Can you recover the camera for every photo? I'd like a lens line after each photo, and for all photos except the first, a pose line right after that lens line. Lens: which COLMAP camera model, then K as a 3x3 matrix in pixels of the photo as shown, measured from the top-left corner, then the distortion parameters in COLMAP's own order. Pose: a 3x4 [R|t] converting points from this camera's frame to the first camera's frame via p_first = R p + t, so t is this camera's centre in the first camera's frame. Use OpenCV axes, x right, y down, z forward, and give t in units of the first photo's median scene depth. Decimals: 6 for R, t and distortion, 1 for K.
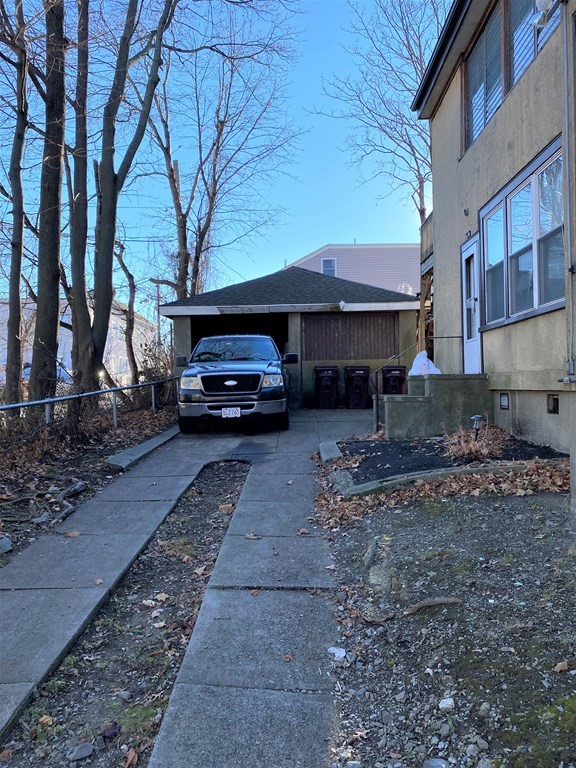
lens RADIAL K [[582.2, 0, 288.0], [0, 582.2, 384.0], [0, 0, 1]] dist [-0.000293, -0.000010]
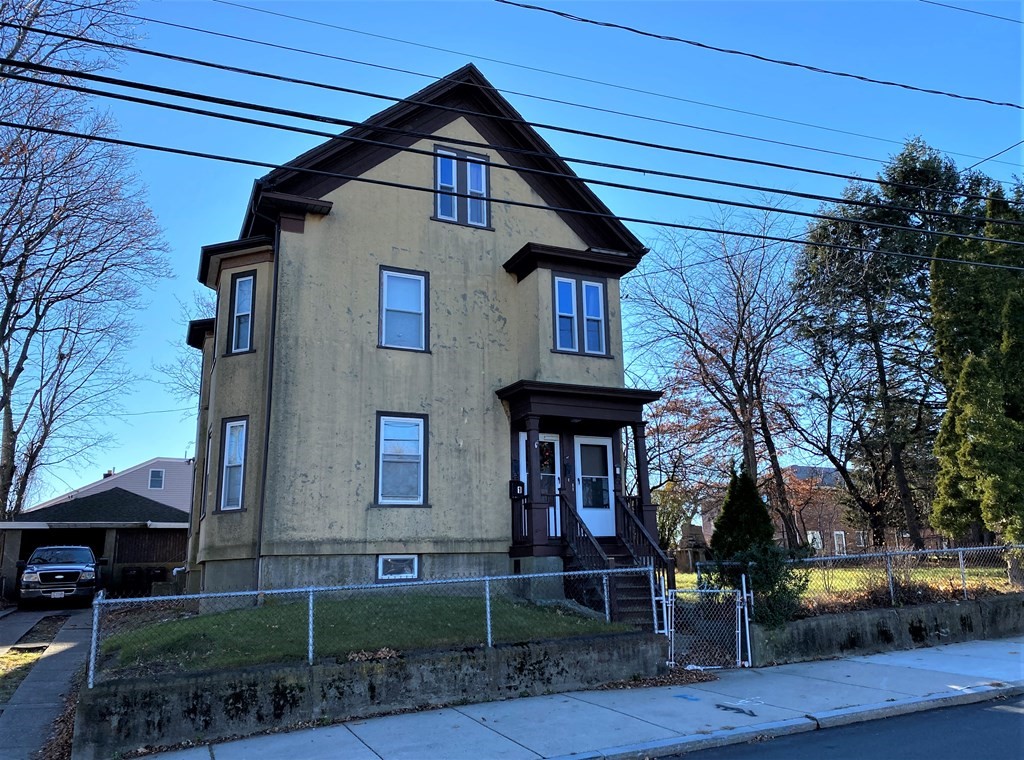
lens RADIAL K [[923.0, 0, 512.0], [0, 923.0, 380.0], [0, 0, 1]] dist [0.115475, 0.002541]
pose [[0.926547, 0.084157, 0.366645, 0.040092], [0.005655, 0.971428, -0.237266, 0.074781], [-0.376137, 0.221911, 0.899598, -1.478009]]
